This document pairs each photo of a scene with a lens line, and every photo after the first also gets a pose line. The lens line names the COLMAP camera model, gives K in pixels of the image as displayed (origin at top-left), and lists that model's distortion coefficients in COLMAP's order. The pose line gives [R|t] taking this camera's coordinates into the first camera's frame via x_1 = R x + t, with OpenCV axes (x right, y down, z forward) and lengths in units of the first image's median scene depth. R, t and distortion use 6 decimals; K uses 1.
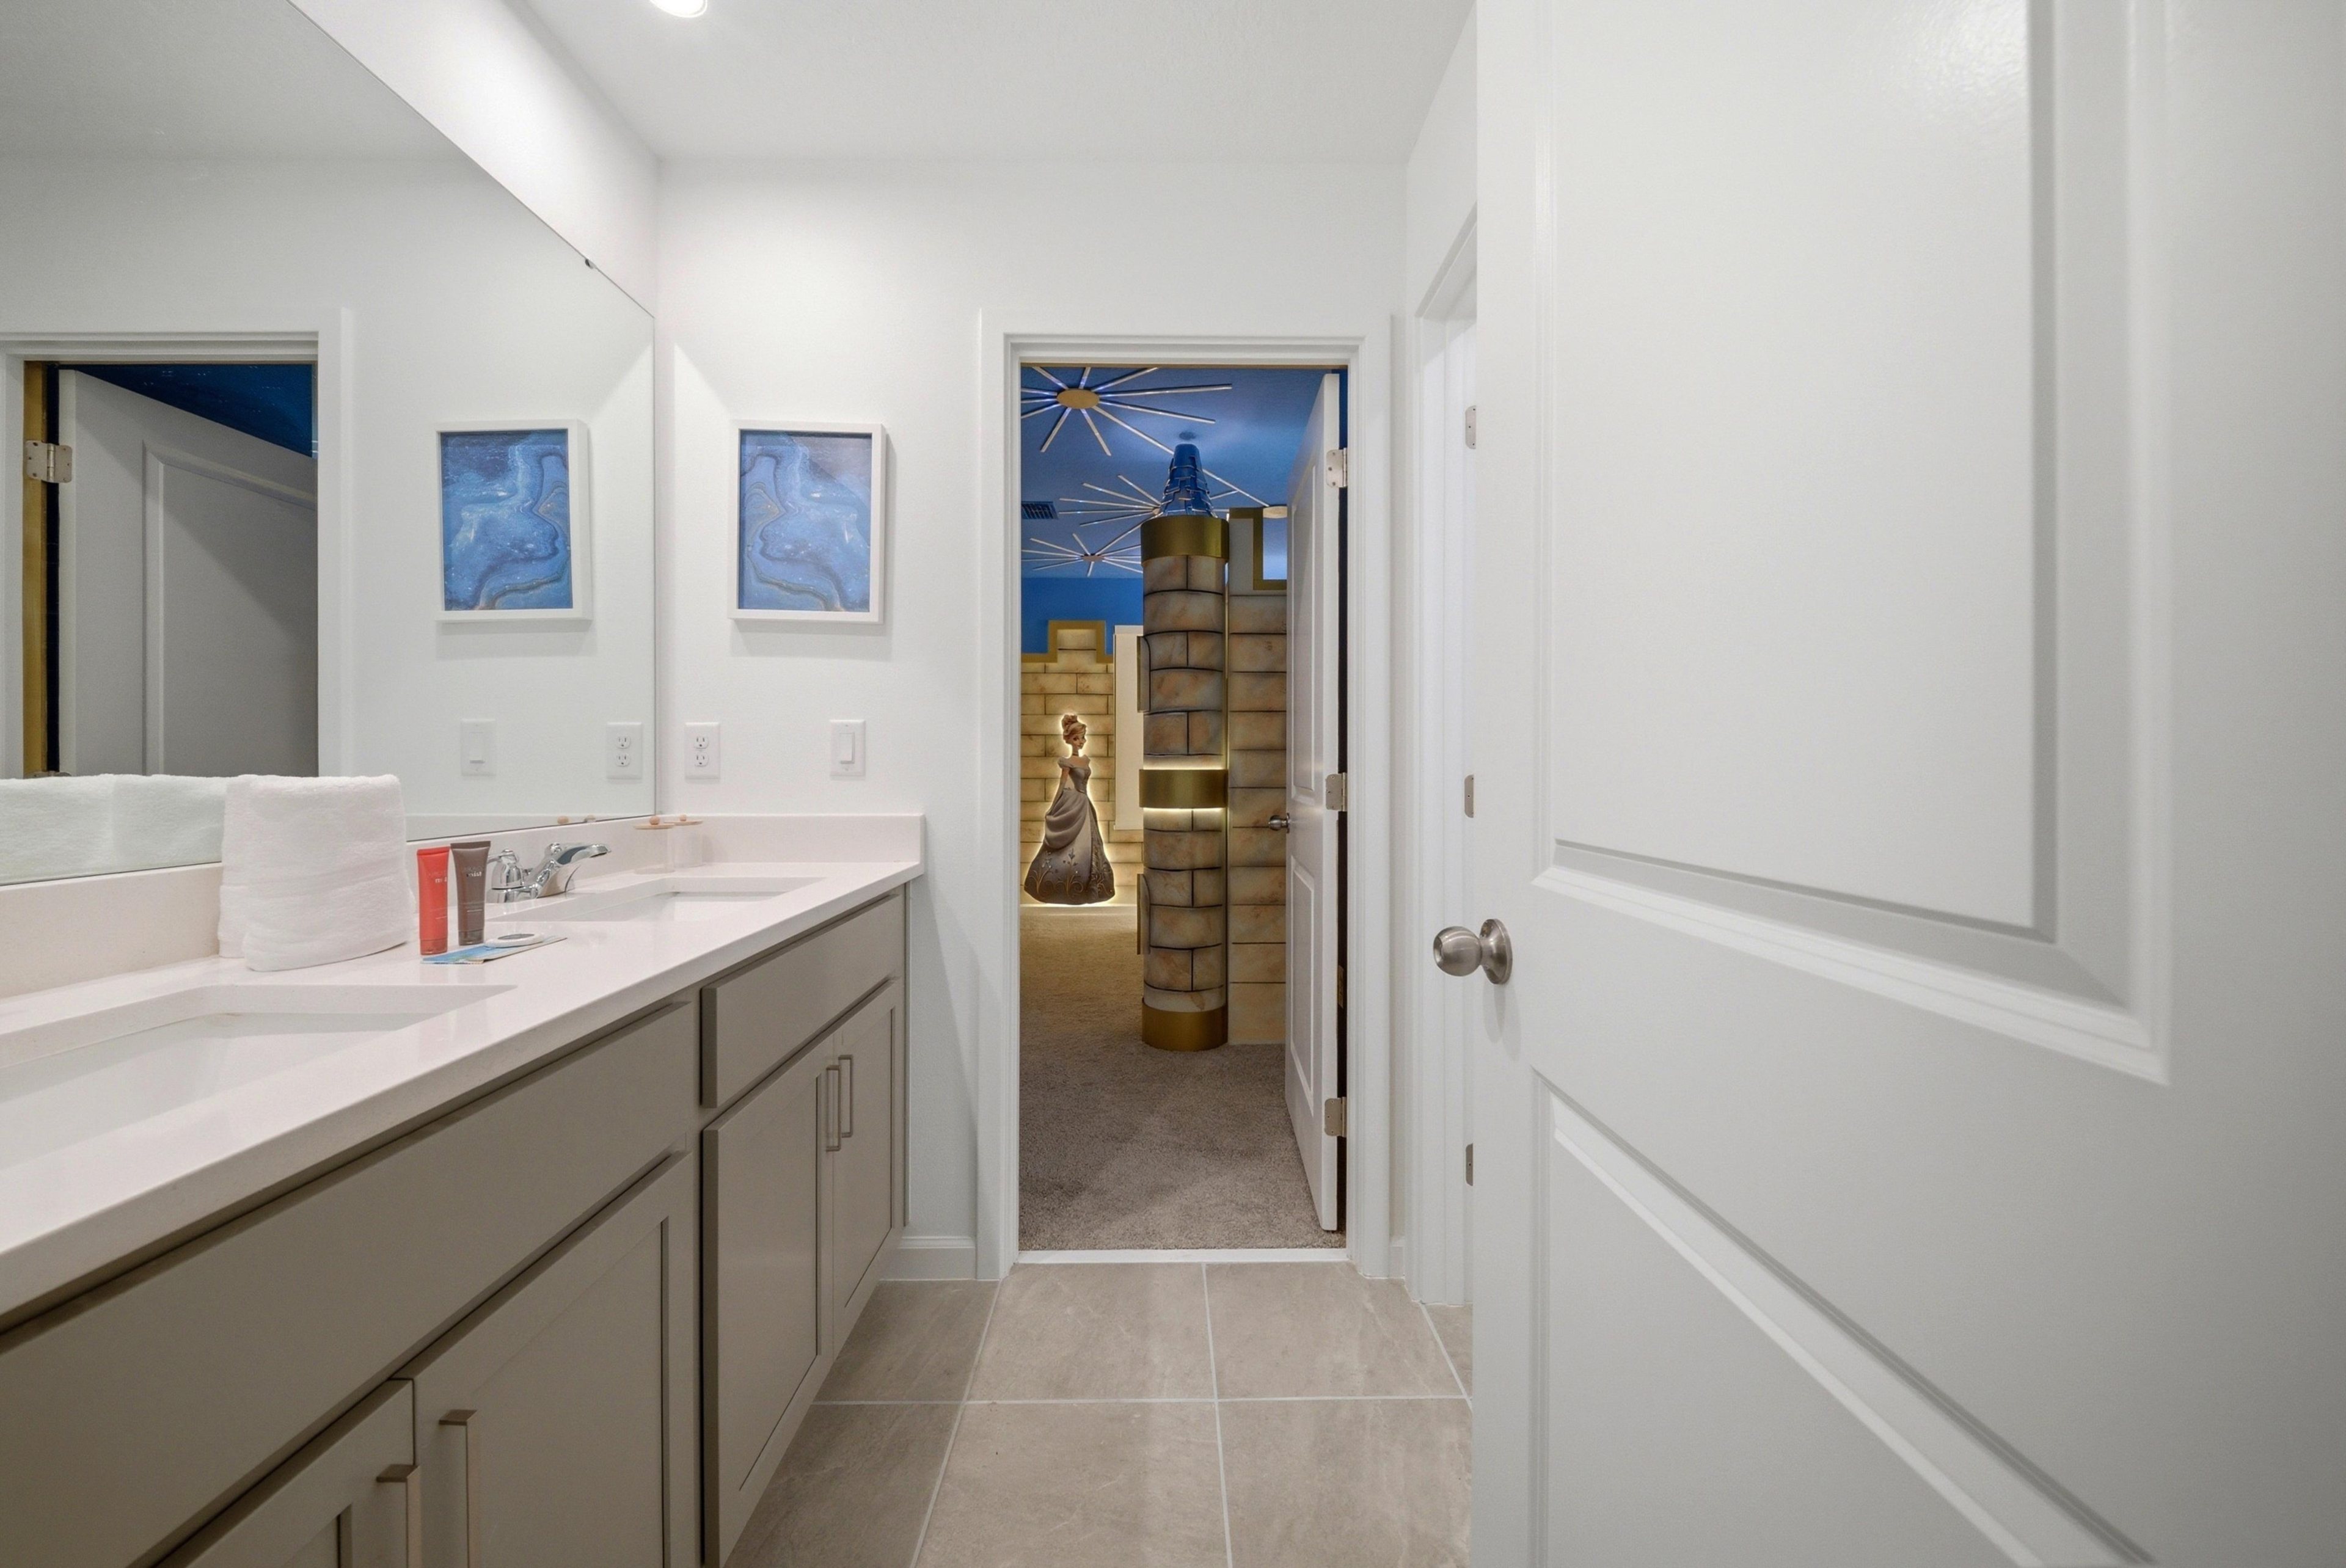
lens RADIAL K [[837.1, 0, 1167.7], [0, 837.1, 760.3], [0, 0, 1]] dist [-0.000167, -0.000113]
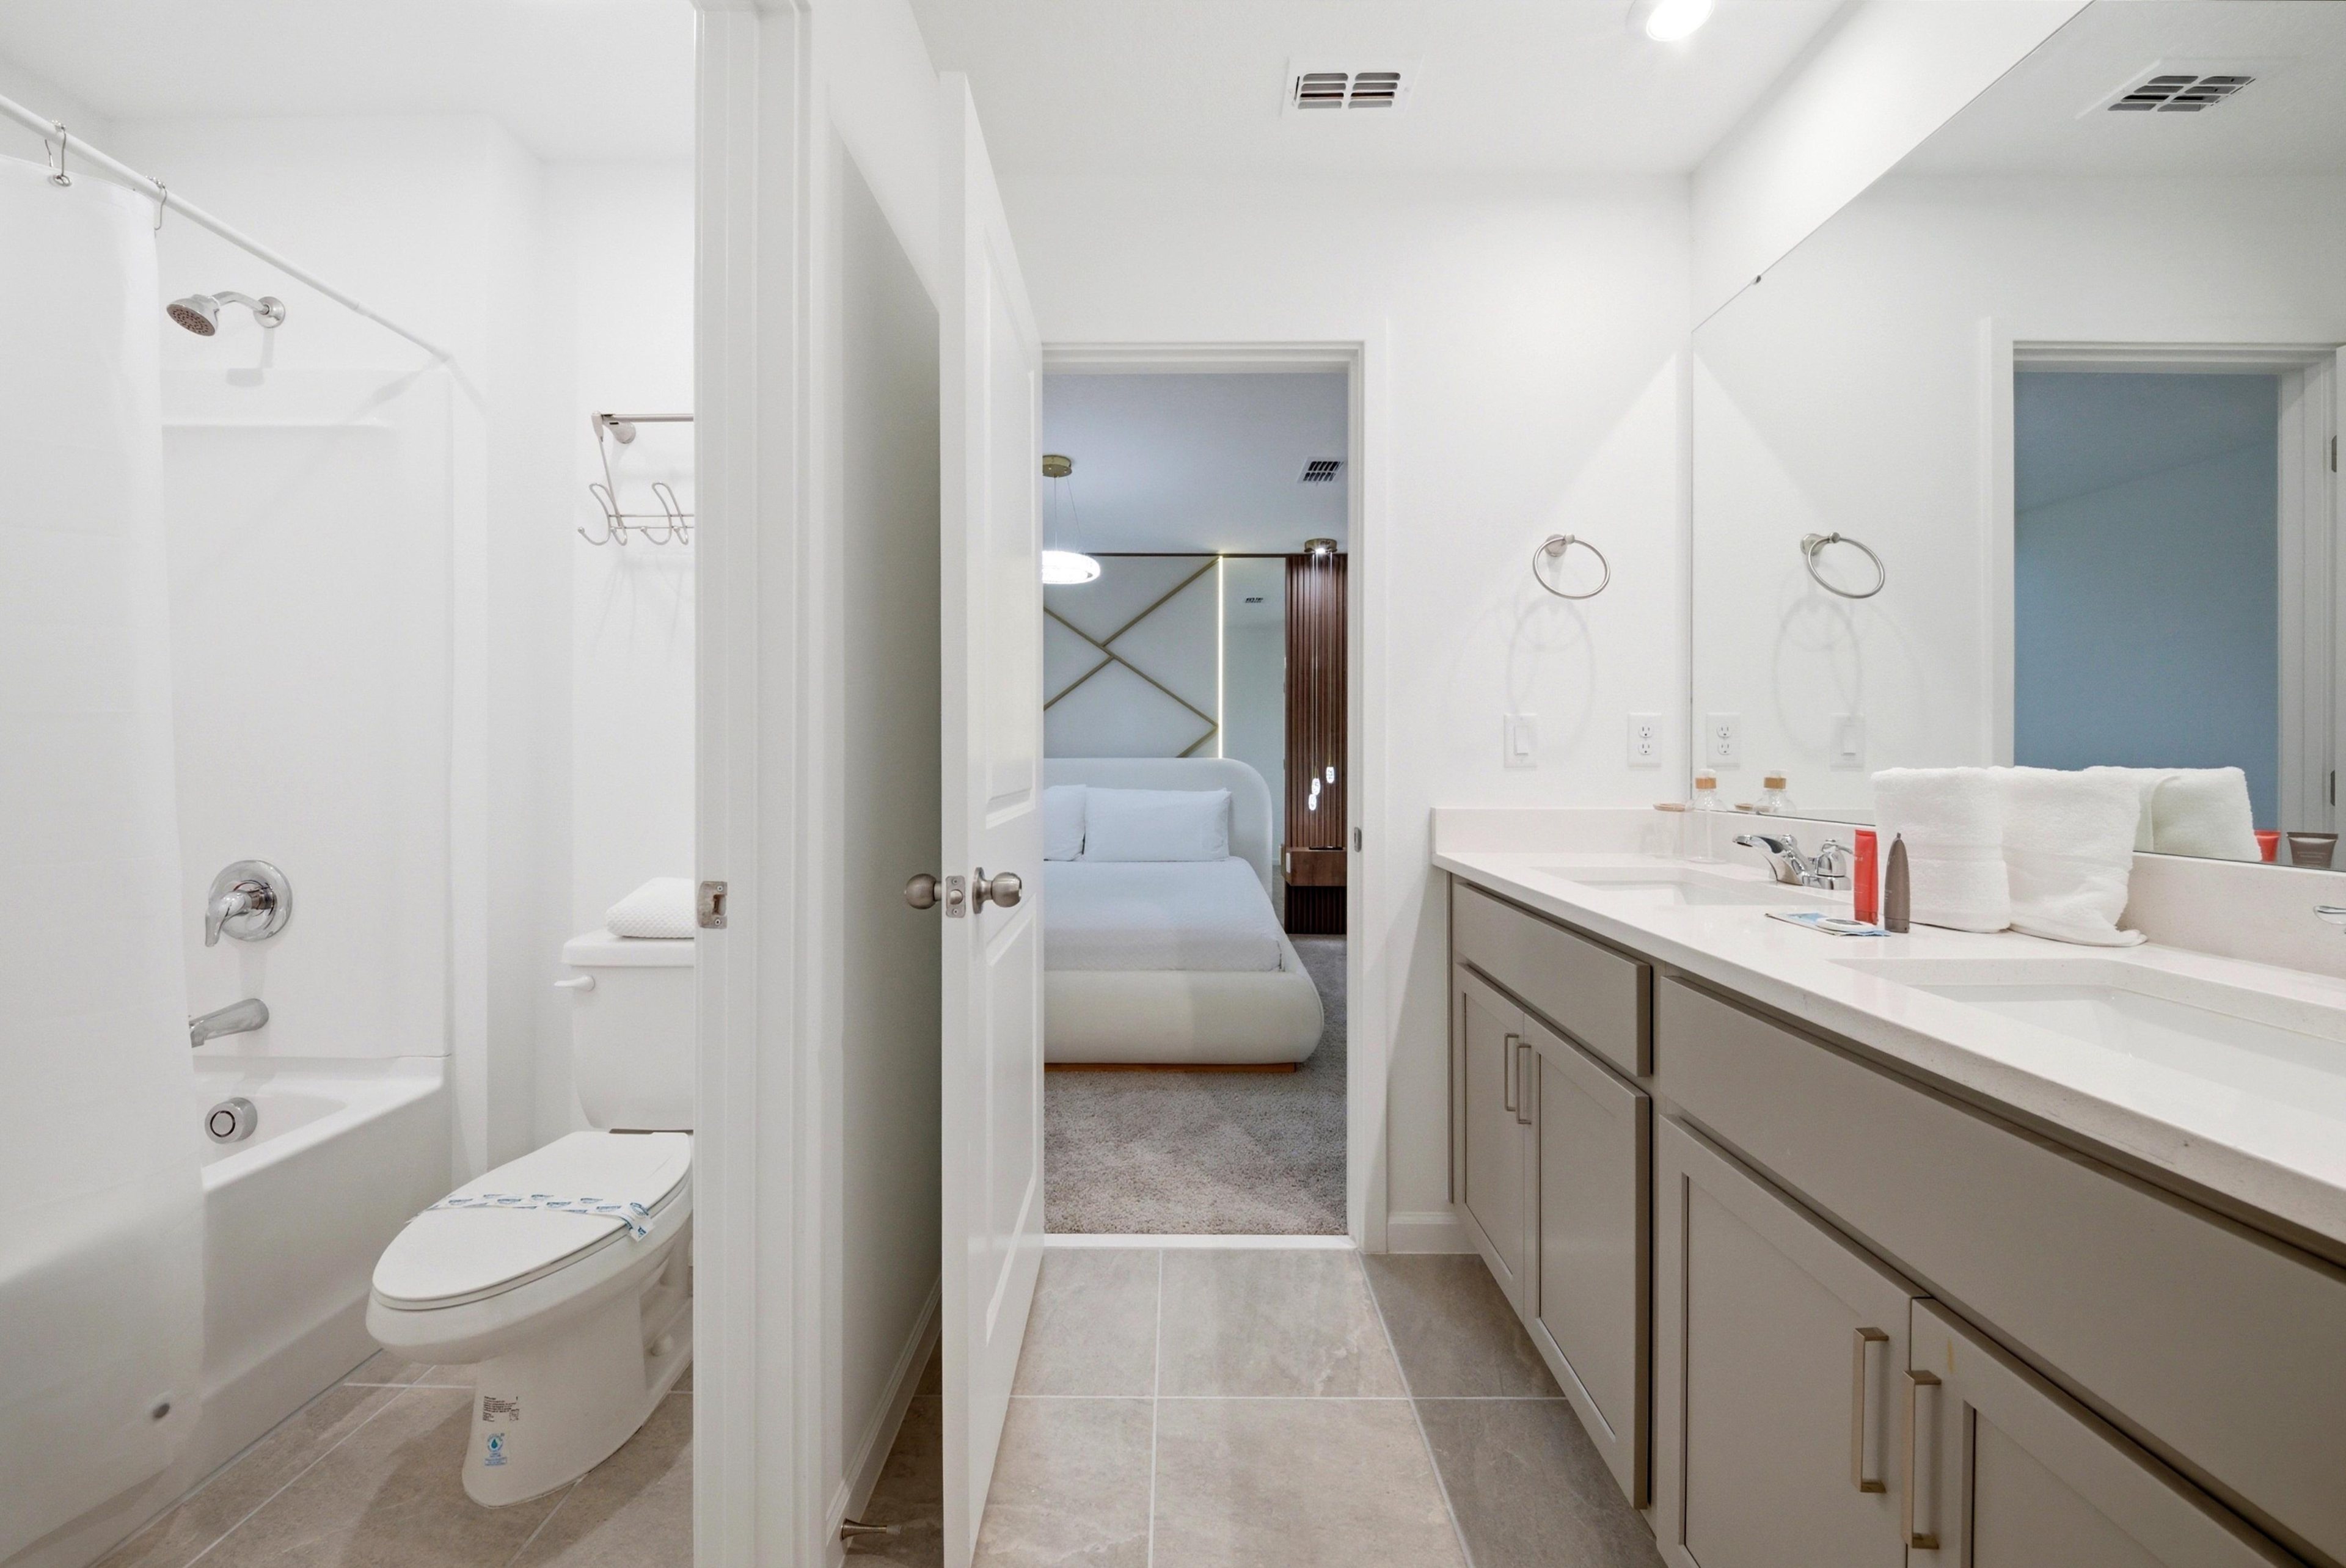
lens RADIAL K [[837.1, 0, 1167.7], [0, 837.1, 760.3], [0, 0, 1]] dist [-0.000167, -0.000113]
pose [[0.999484, 0.001107, -0.032097, -1.233809], [-0.000844, 0.999966, 0.008217, 0.000943], [0.032105, -0.008186, 0.999451, -0.054716]]
